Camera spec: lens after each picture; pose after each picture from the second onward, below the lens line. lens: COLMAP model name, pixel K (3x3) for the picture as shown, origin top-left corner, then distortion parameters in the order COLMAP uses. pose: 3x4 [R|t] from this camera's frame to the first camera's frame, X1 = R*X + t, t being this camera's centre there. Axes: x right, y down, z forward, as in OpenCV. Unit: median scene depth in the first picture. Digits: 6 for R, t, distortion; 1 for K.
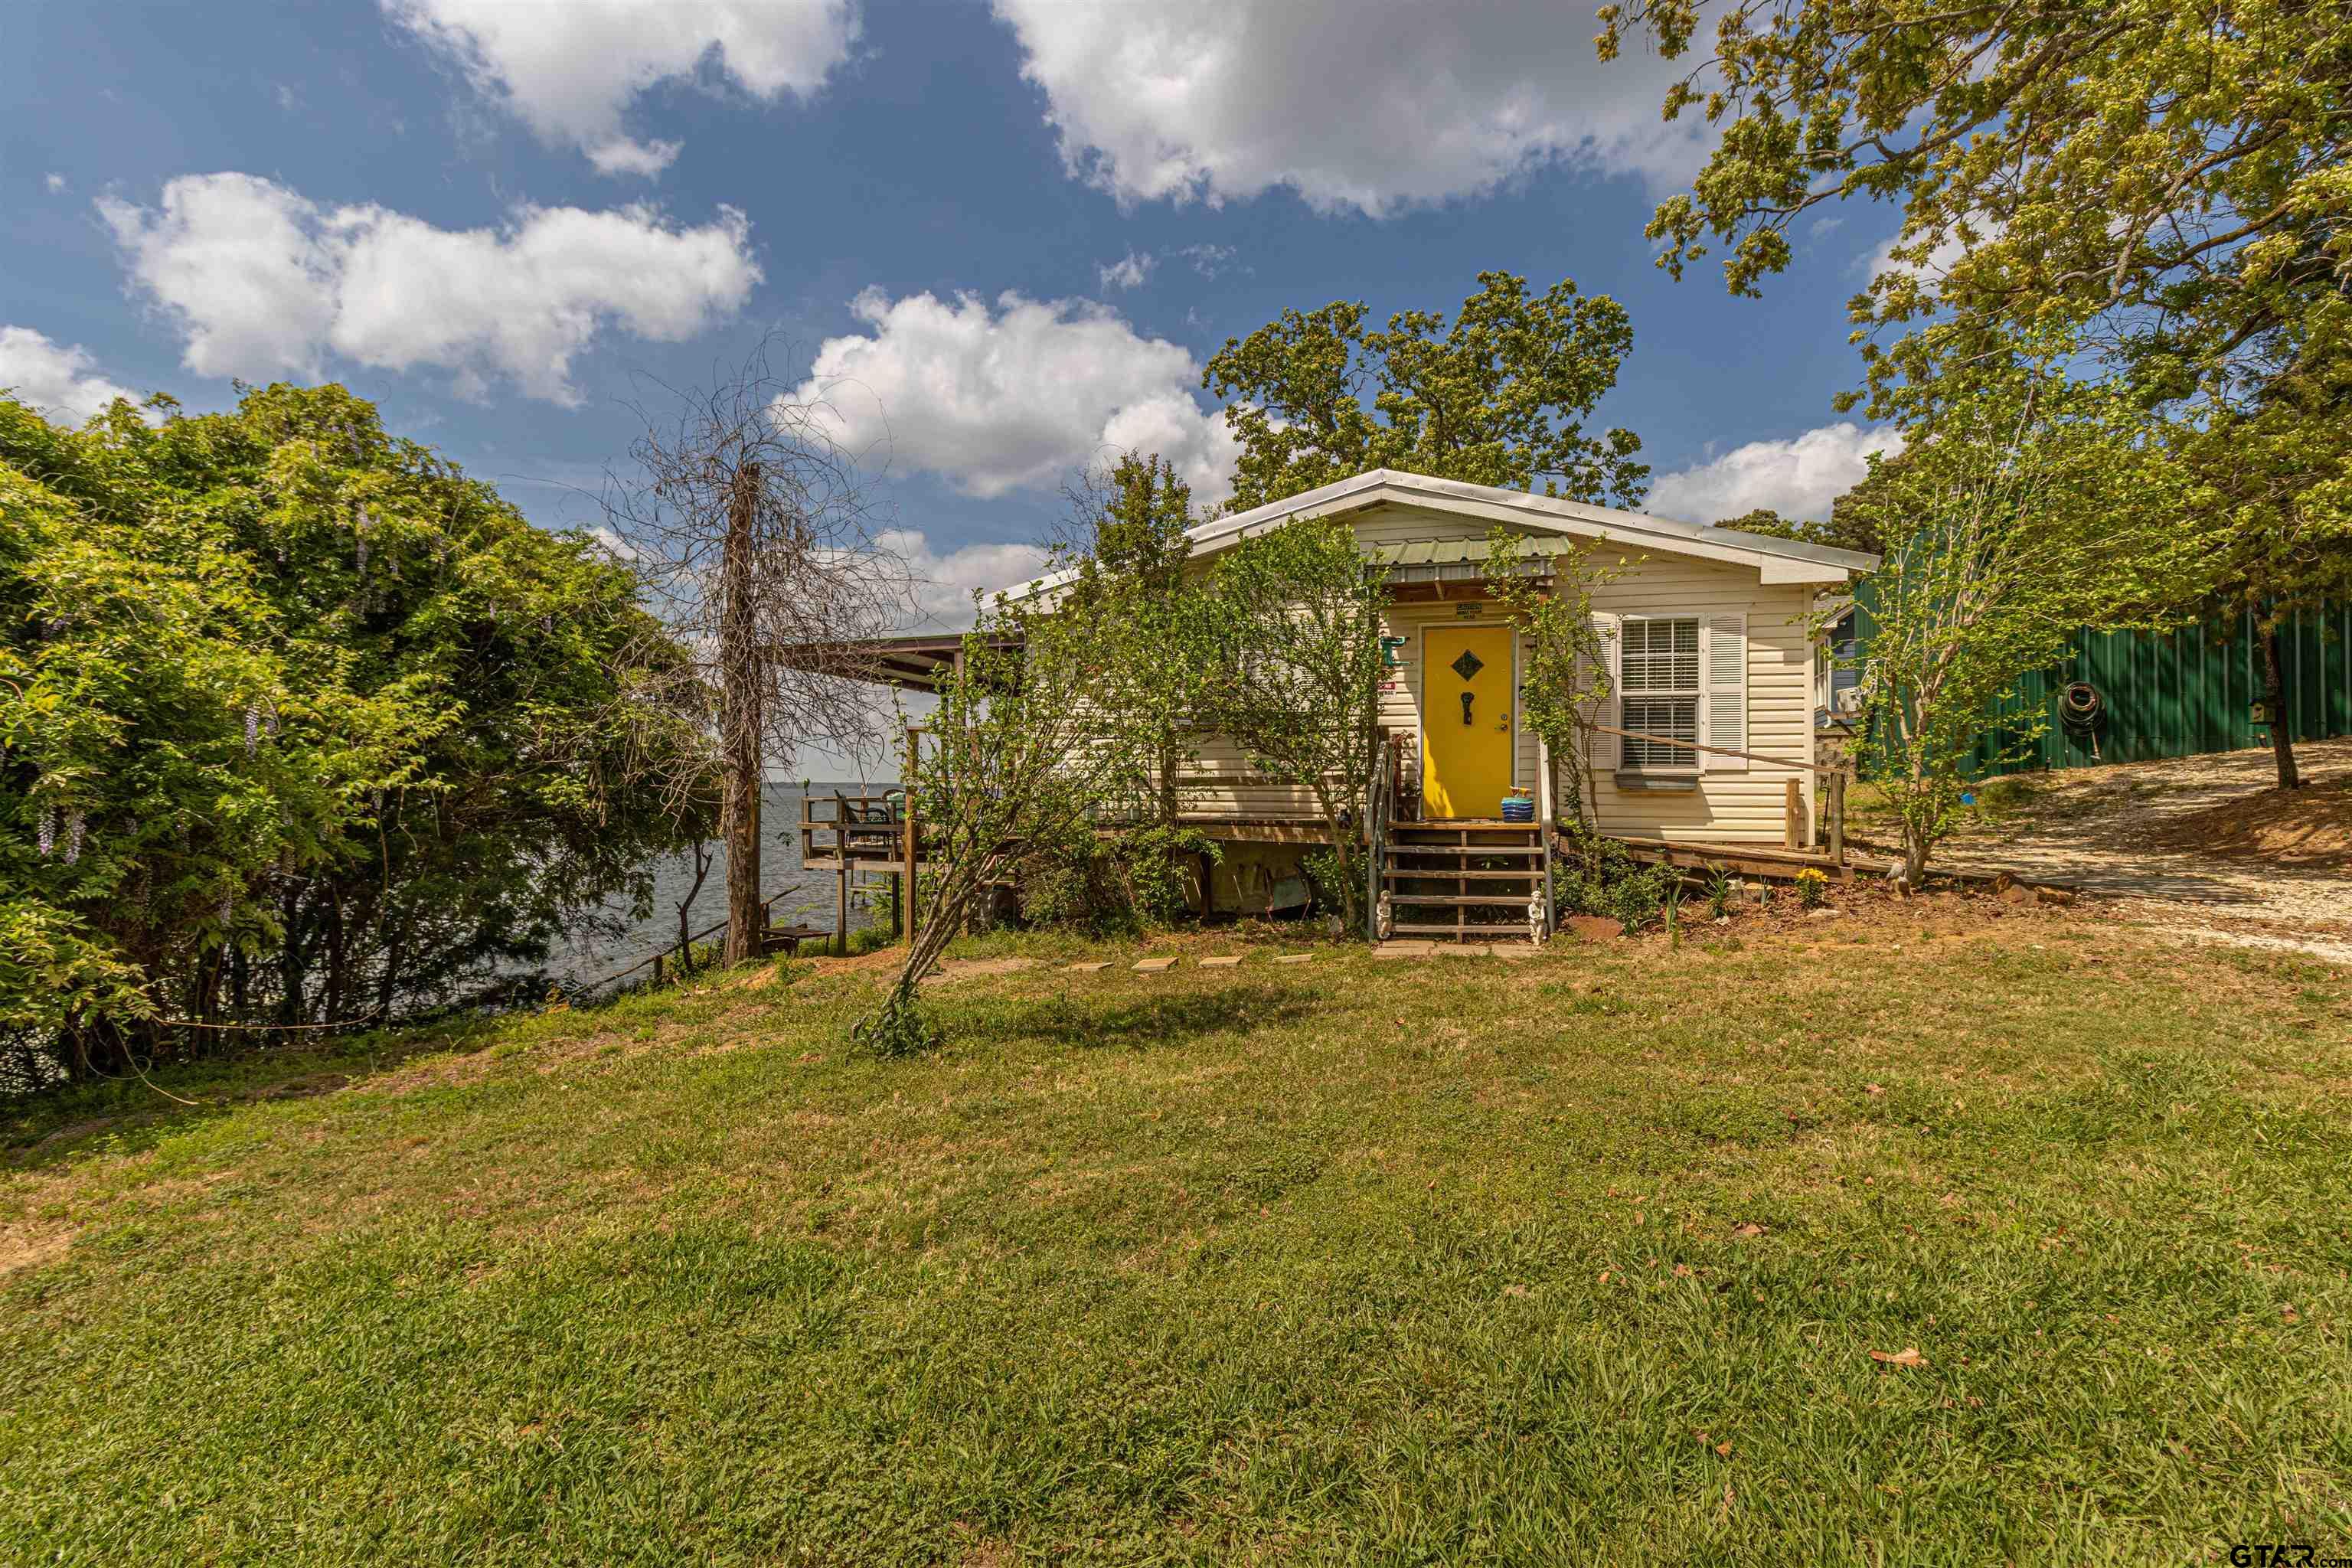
lens RADIAL K [[1122.9, 0, 1176.0], [0, 1122.9, 784.0], [0, 0, 1]] dist [-0.000176, -0.000078]
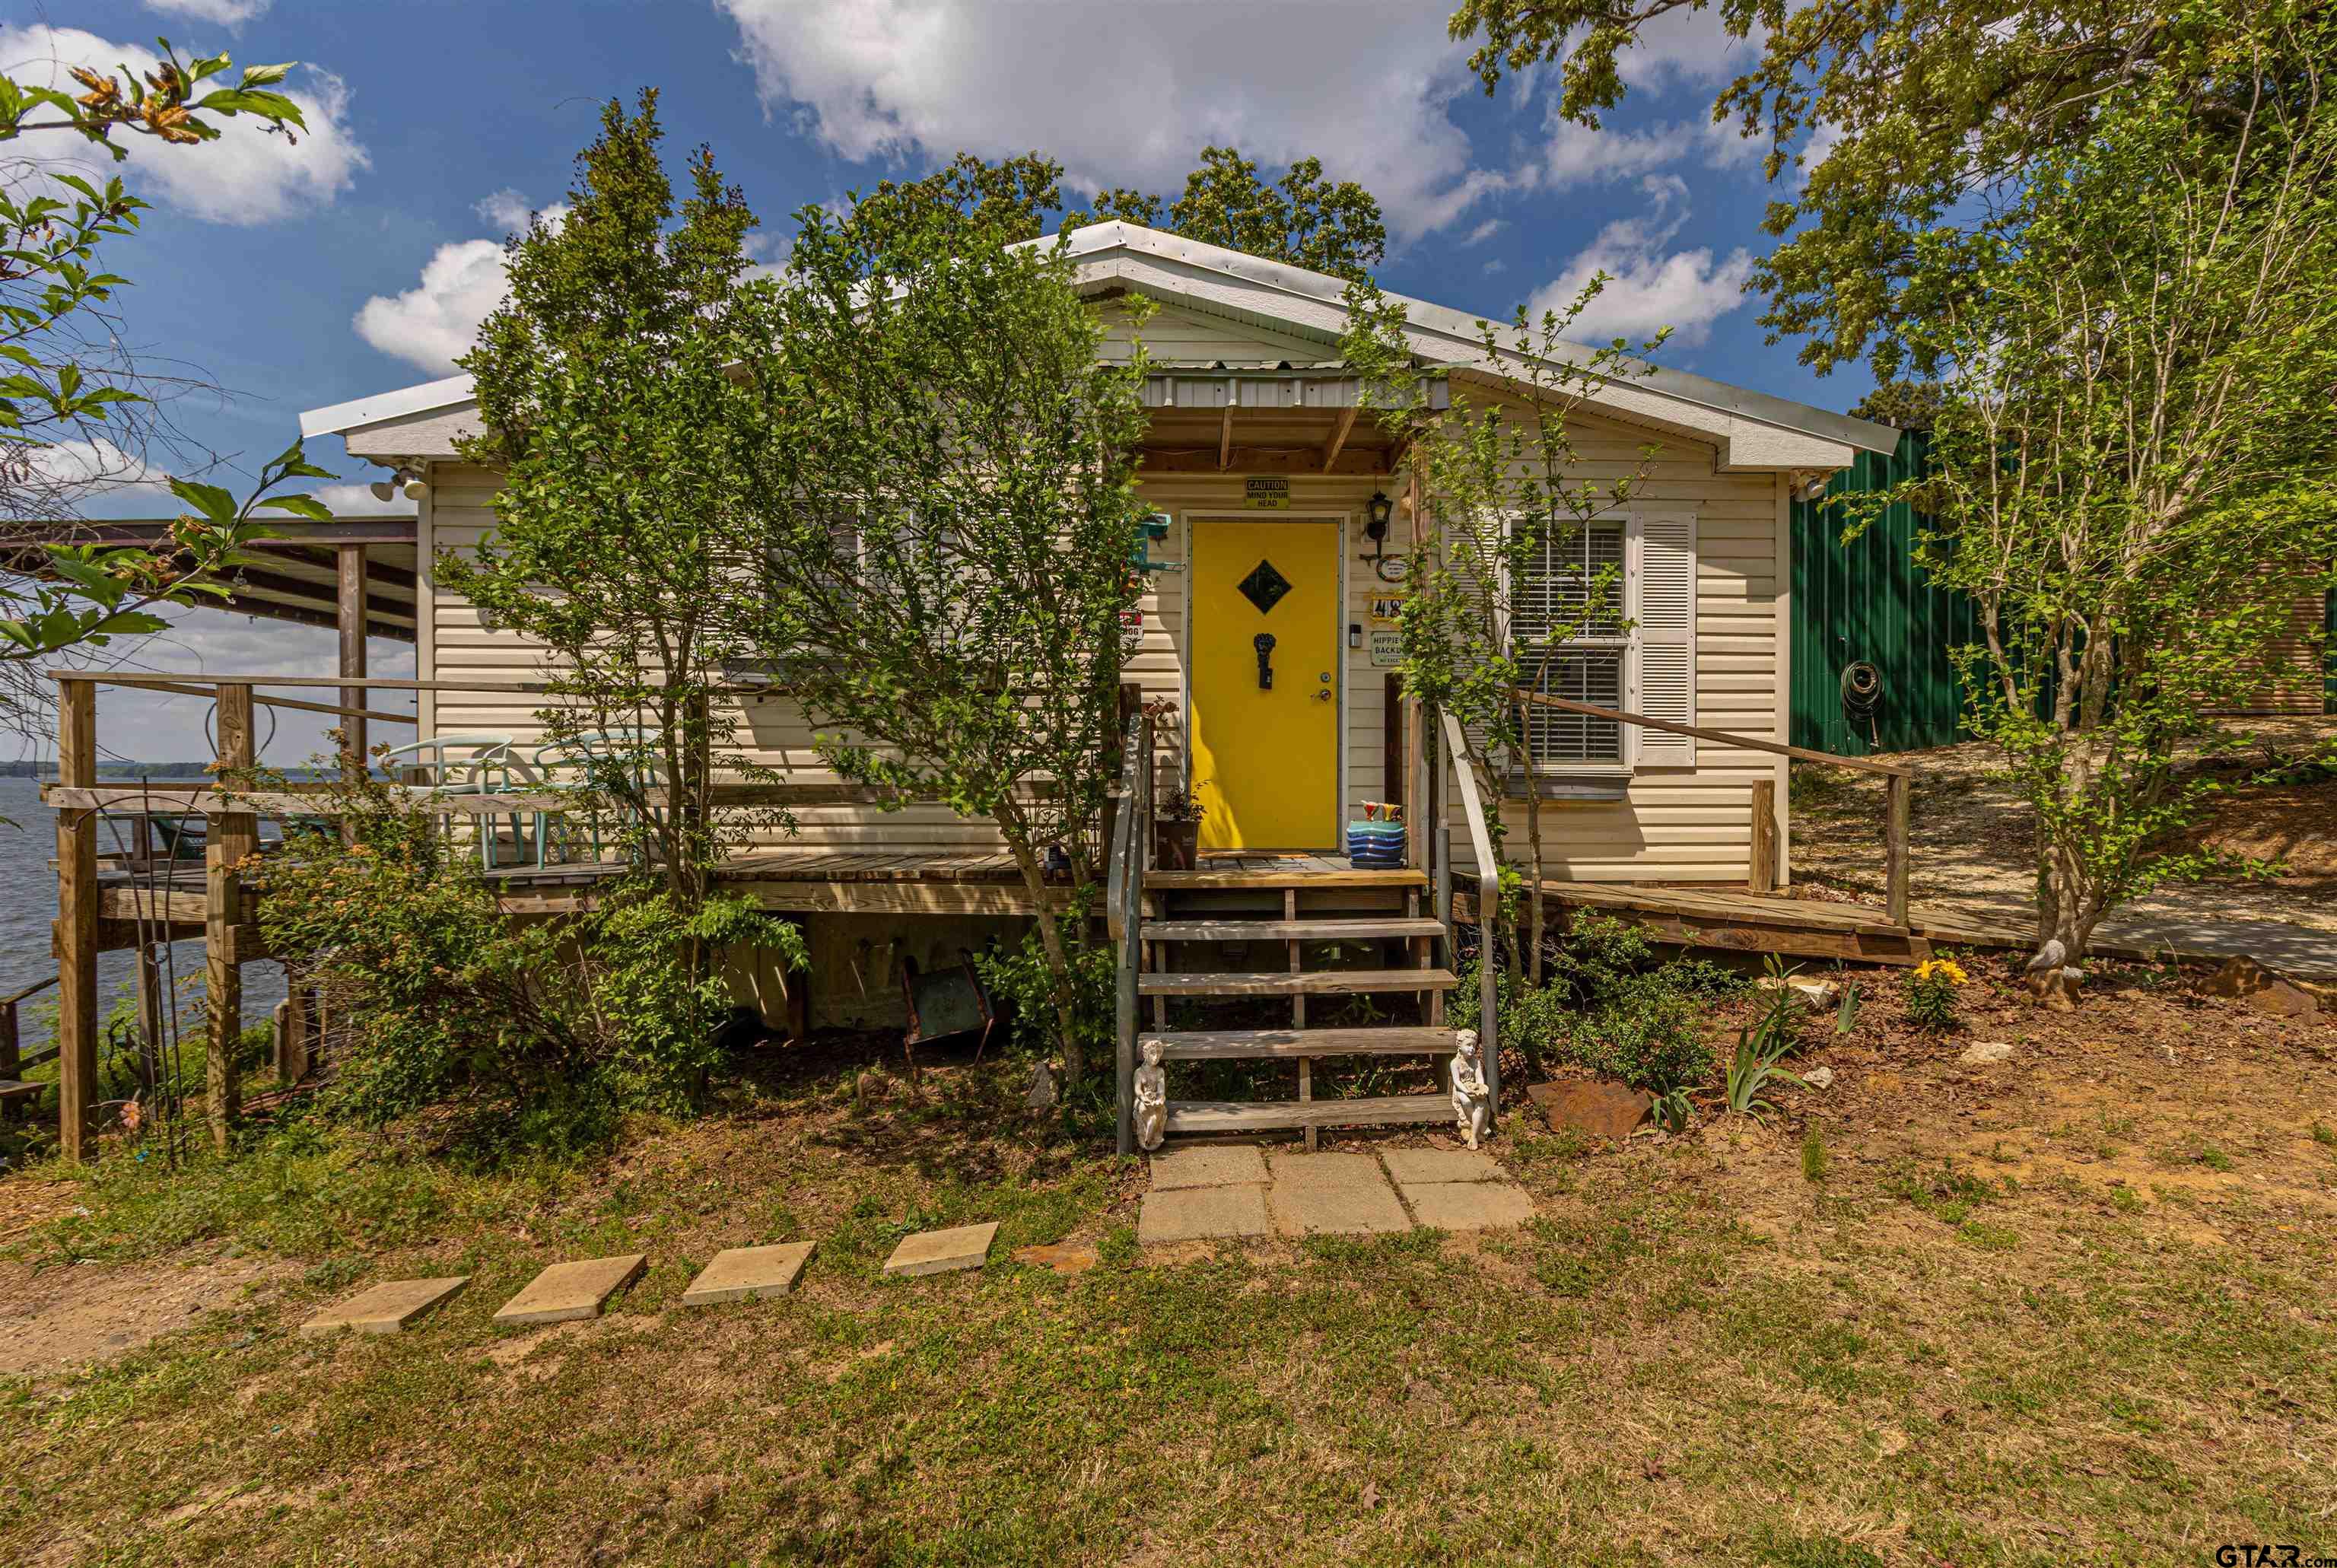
lens RADIAL K [[1128.1, 0, 1214.5], [0, 1128.1, 795.0], [0, 0, 1]] dist [0.002114, 0.000333]
pose [[0.954188, -0.010588, 0.299021, 0.064224], [0.002819, 0.999648, 0.026399, -0.014611], [-0.299195, -0.024347, 0.953881, 0.481649]]
